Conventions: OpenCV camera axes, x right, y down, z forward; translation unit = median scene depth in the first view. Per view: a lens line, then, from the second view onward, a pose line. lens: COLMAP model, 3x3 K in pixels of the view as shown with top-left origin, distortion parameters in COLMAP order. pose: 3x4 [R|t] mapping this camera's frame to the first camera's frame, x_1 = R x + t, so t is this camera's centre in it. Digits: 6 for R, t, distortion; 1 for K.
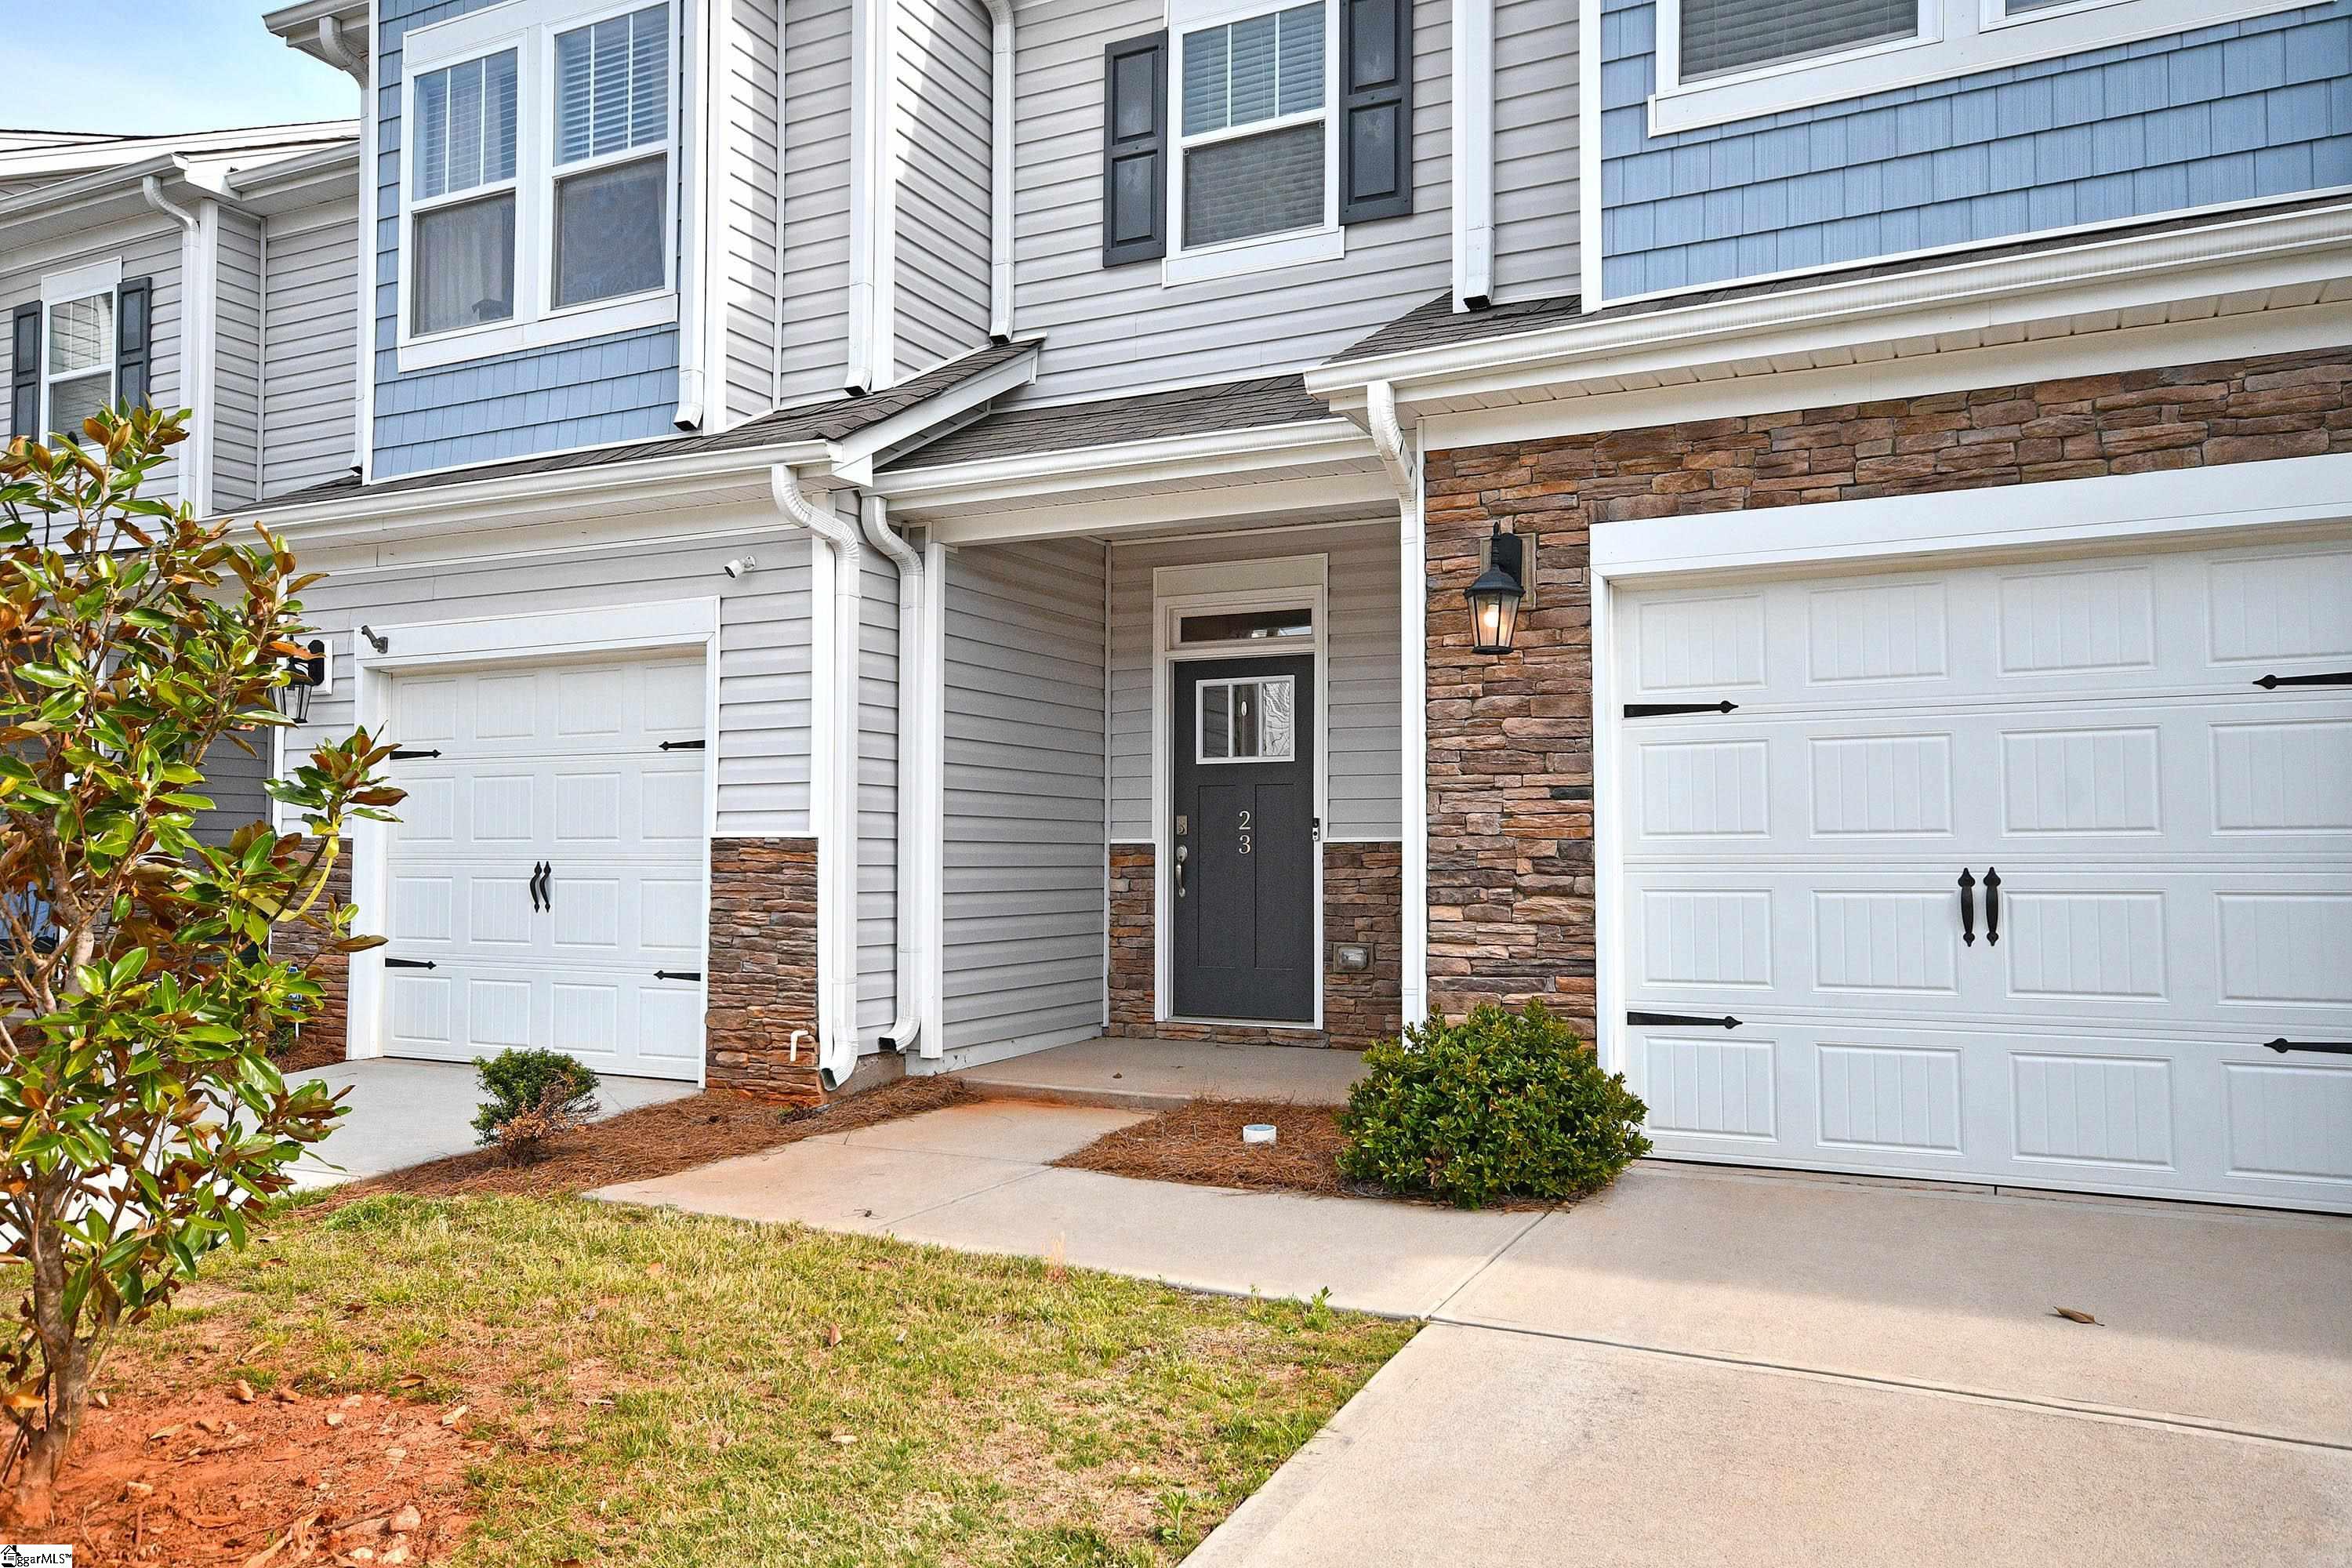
lens RADIAL K [[1628.6, 0, 1178.3], [0, 1628.6, 779.4], [0, 0, 1]] dist [0.024951, 0.002005]
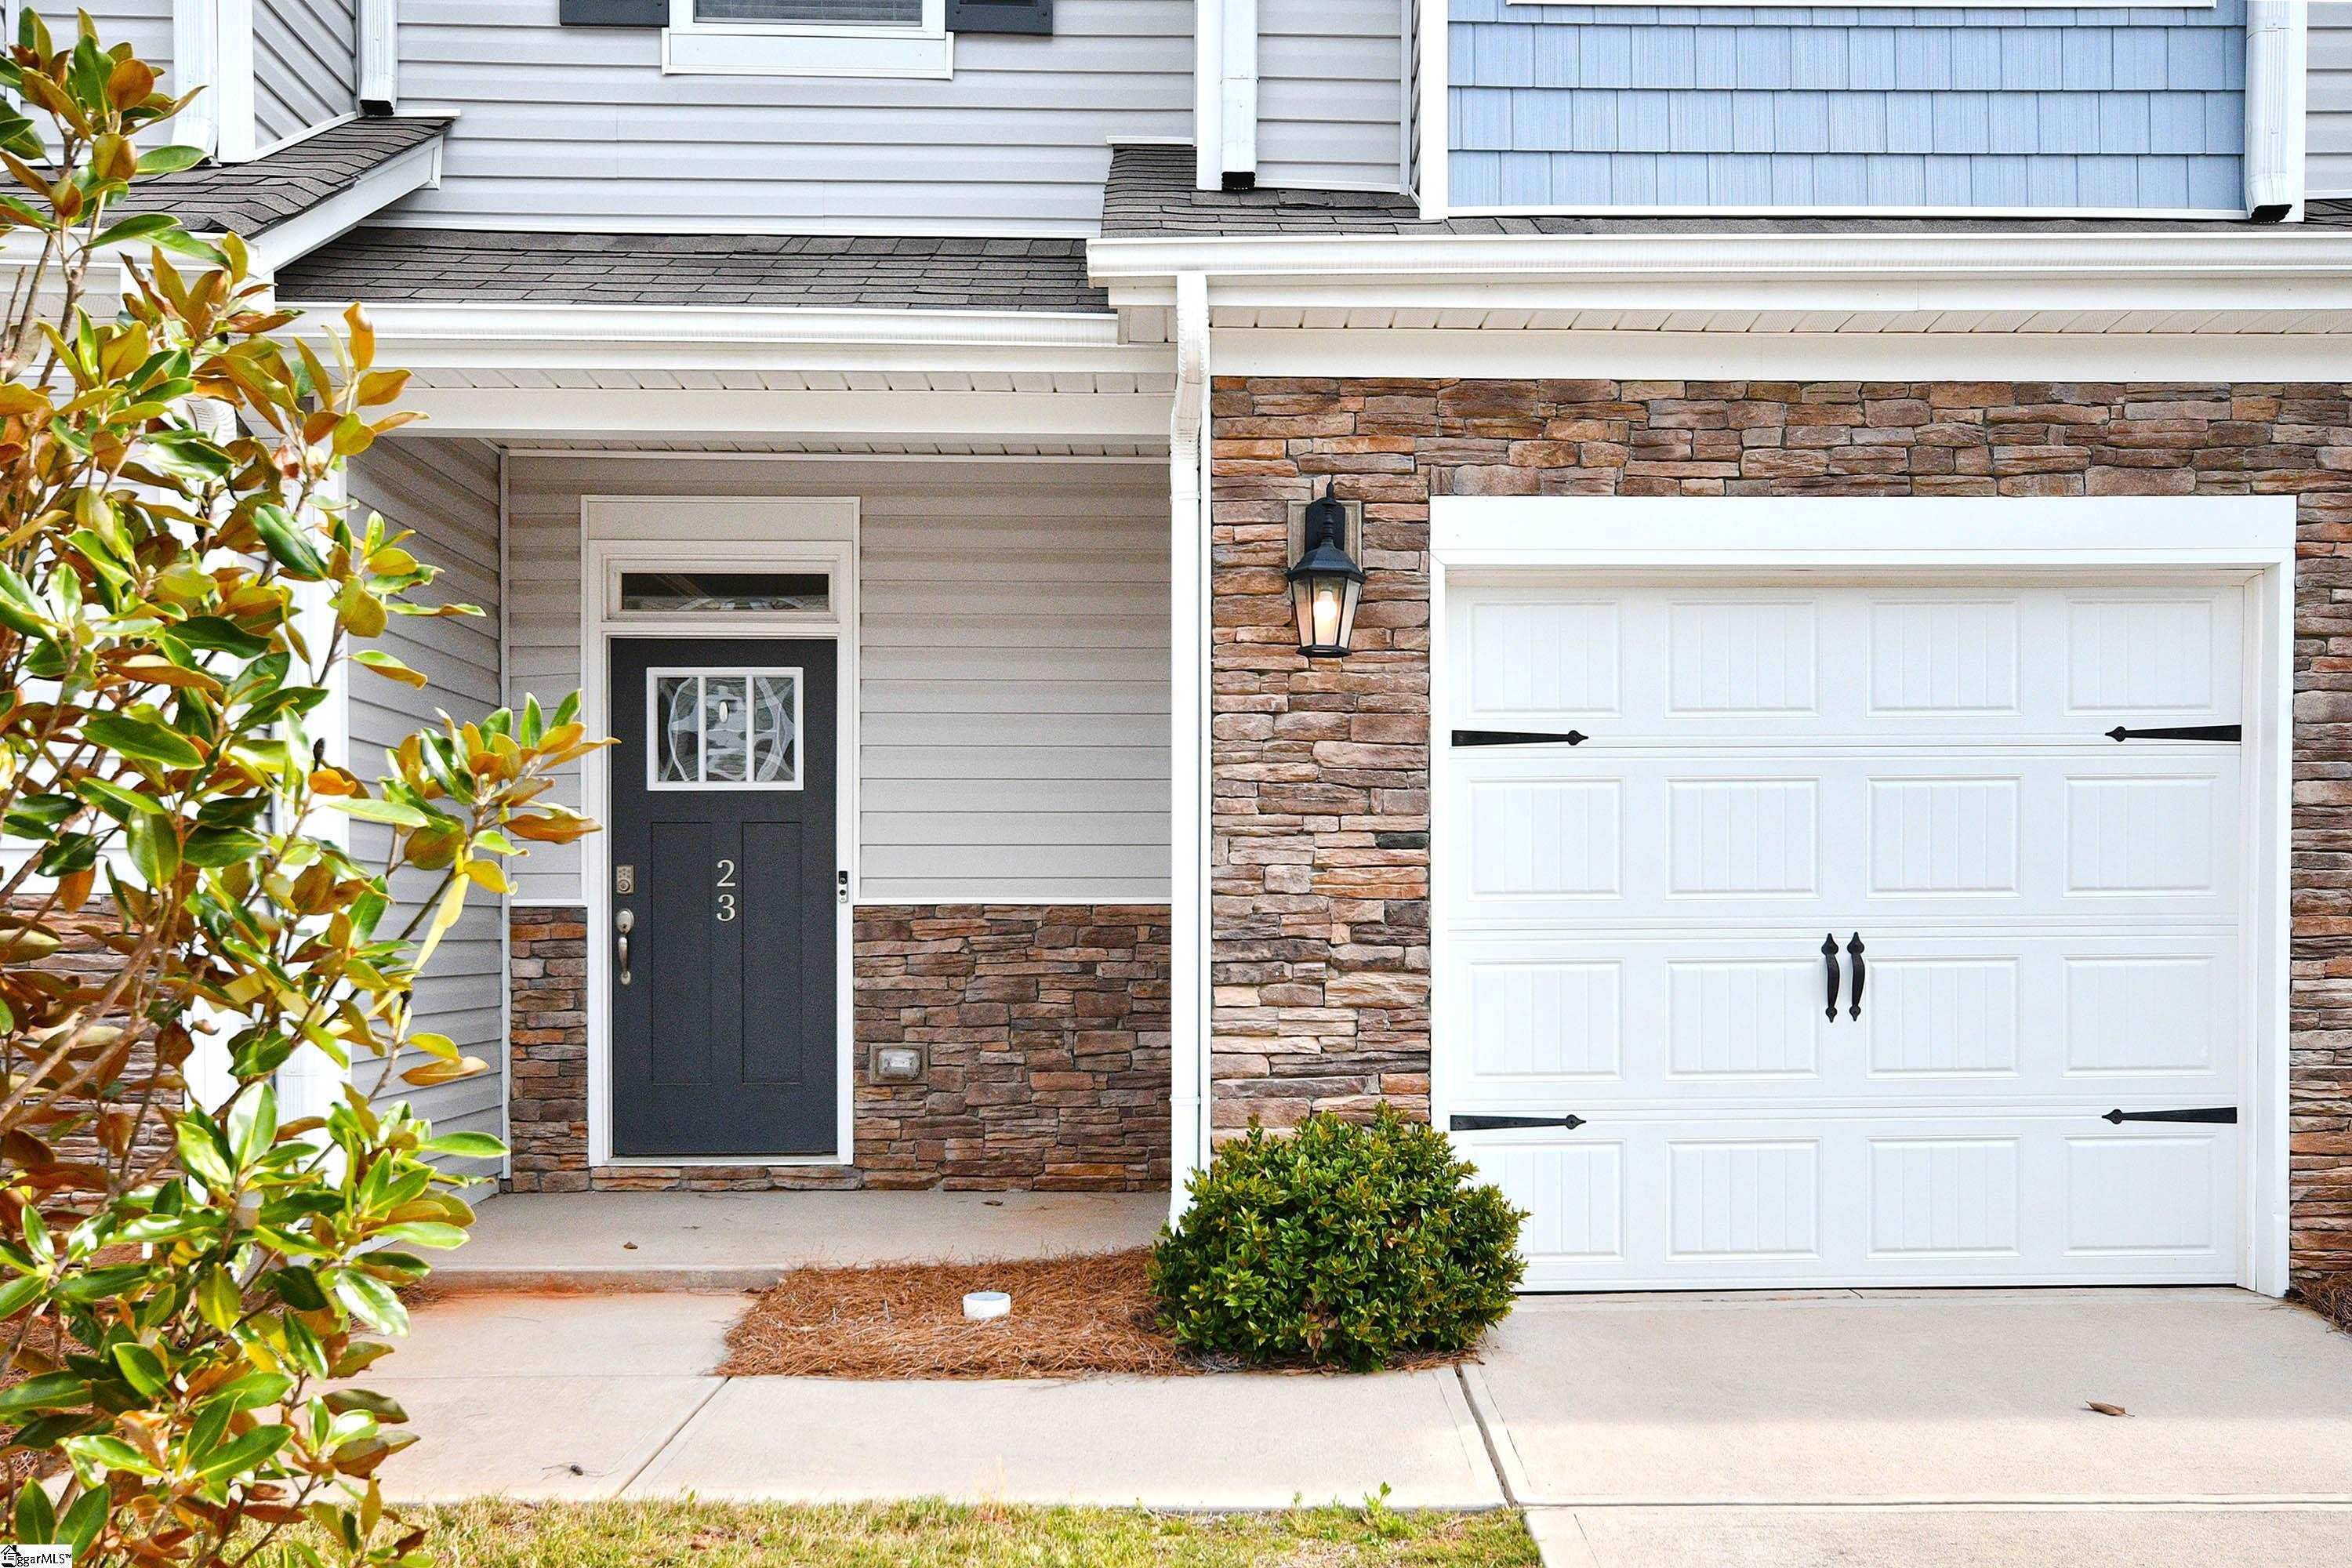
lens RADIAL K [[2199.2, 0, 1181.8], [0, 2199.2, 968.2], [0, 0, 1]] dist [0.016549, 0.000000]
pose [[0.882837, -0.010359, 0.469565, -0.347642], [-0.019886, 0.998036, 0.059404, 0.008845], [-0.469258, -0.061782, 0.880897, 0.113367]]
